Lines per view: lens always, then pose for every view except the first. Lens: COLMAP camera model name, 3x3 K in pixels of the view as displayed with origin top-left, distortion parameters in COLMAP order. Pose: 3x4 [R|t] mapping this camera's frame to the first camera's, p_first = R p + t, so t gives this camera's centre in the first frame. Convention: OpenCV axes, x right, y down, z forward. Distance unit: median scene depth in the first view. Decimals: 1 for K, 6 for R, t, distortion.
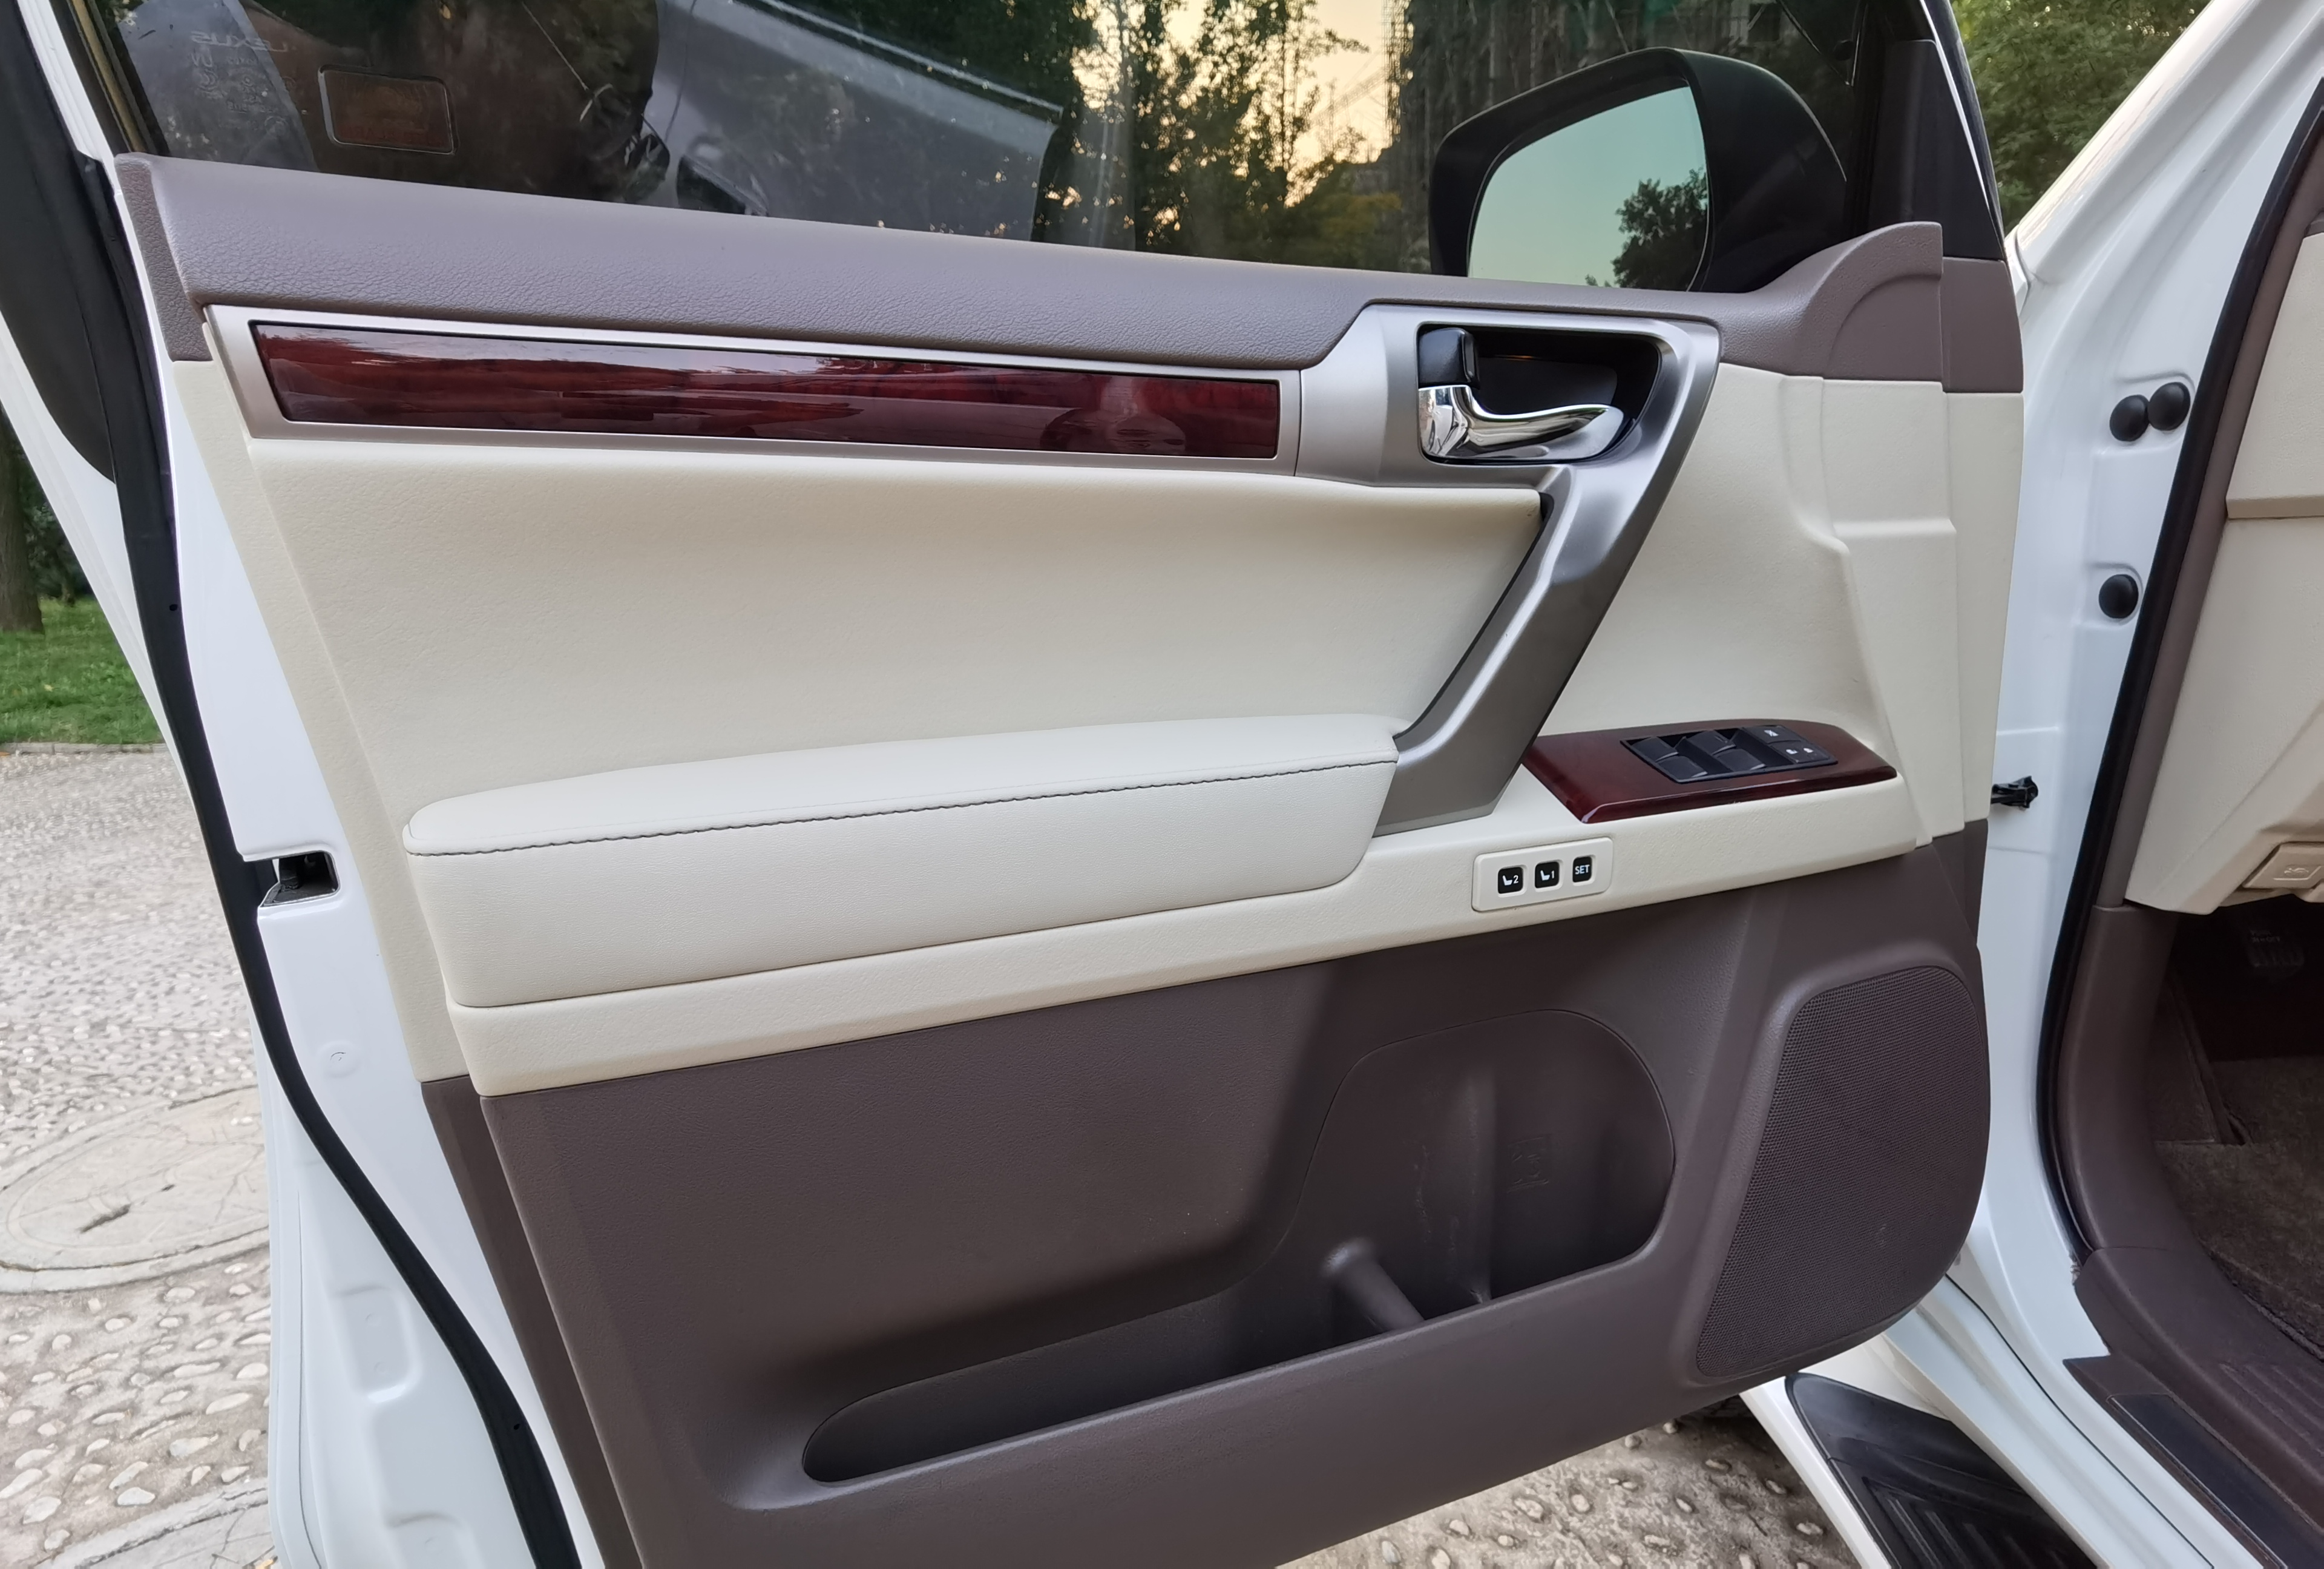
lens RADIAL K [[1230.0, 0, 1165.4], [0, 1230.0, 773.4], [0, 0, 1]] dist [0.003577, 0.009933]
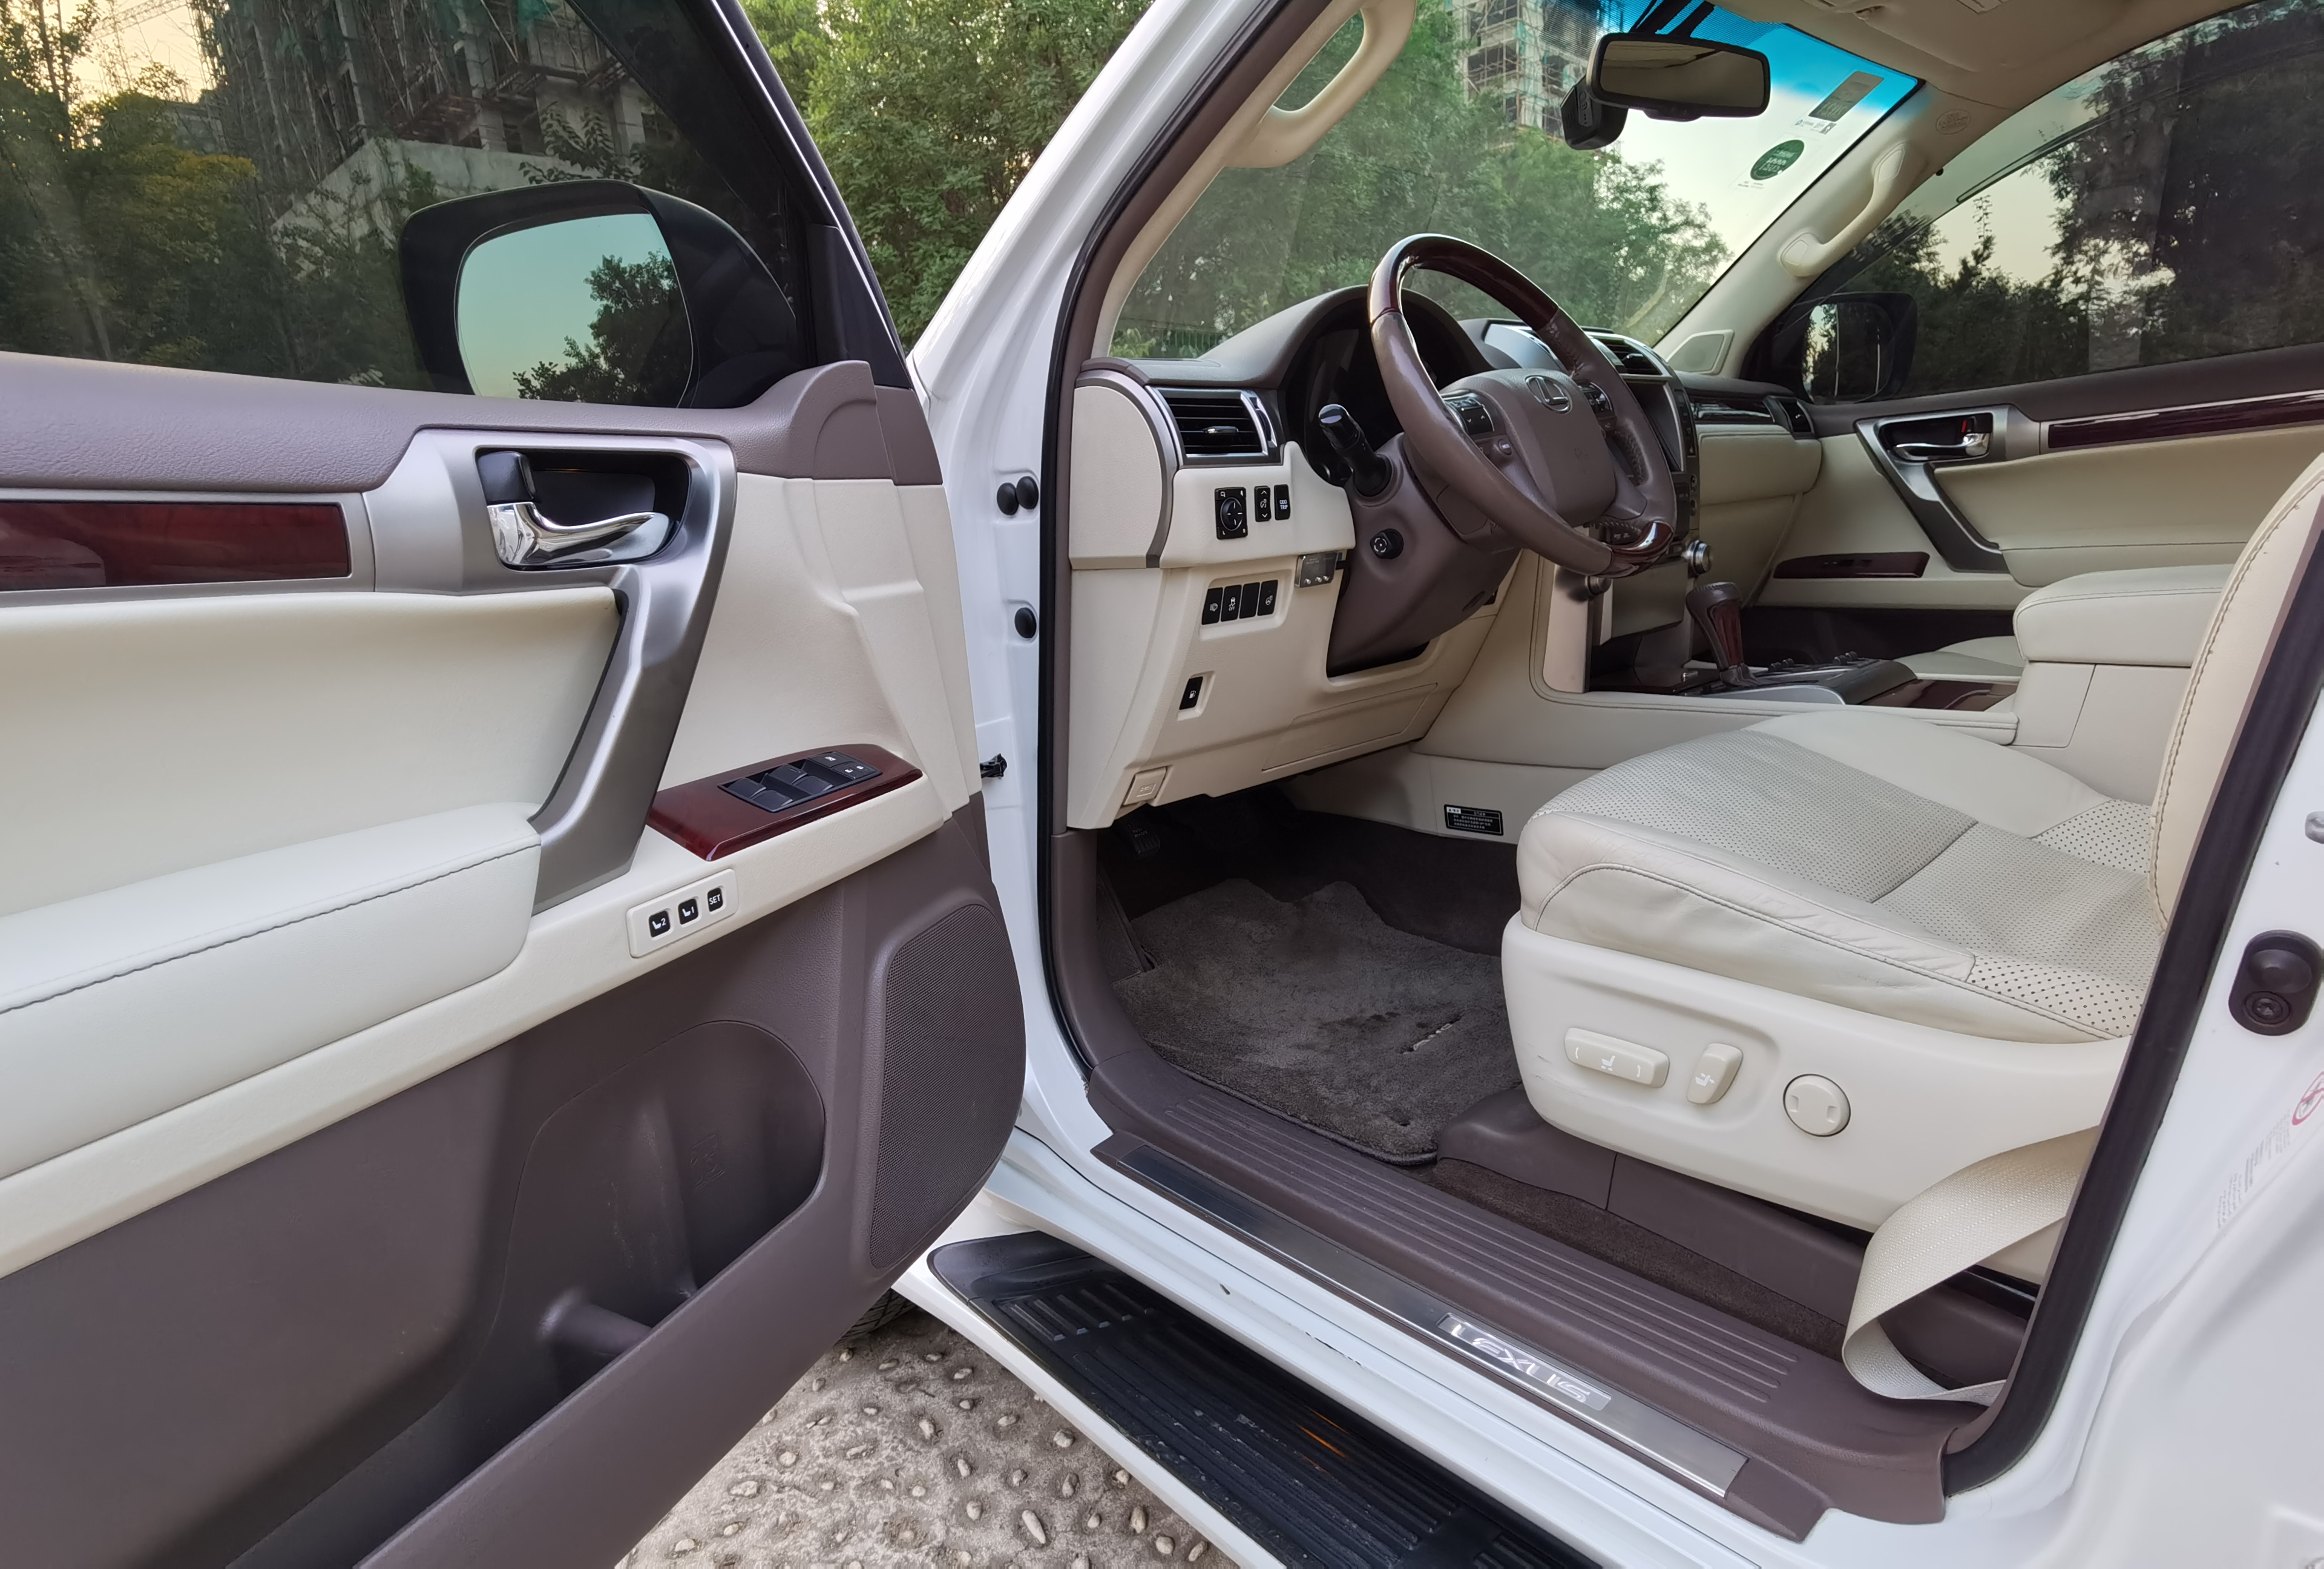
lens RADIAL K [[1230.0, 0, 1154.9], [0, 1230.0, 759.0], [0, 0, 1]] dist [0.003577, 0.009933]
pose [[0.722876, -0.165480, 0.670870, -0.110794], [0.178800, 0.982628, 0.049718, -0.032407], [-0.667443, 0.084012, 0.739907, -0.152279]]
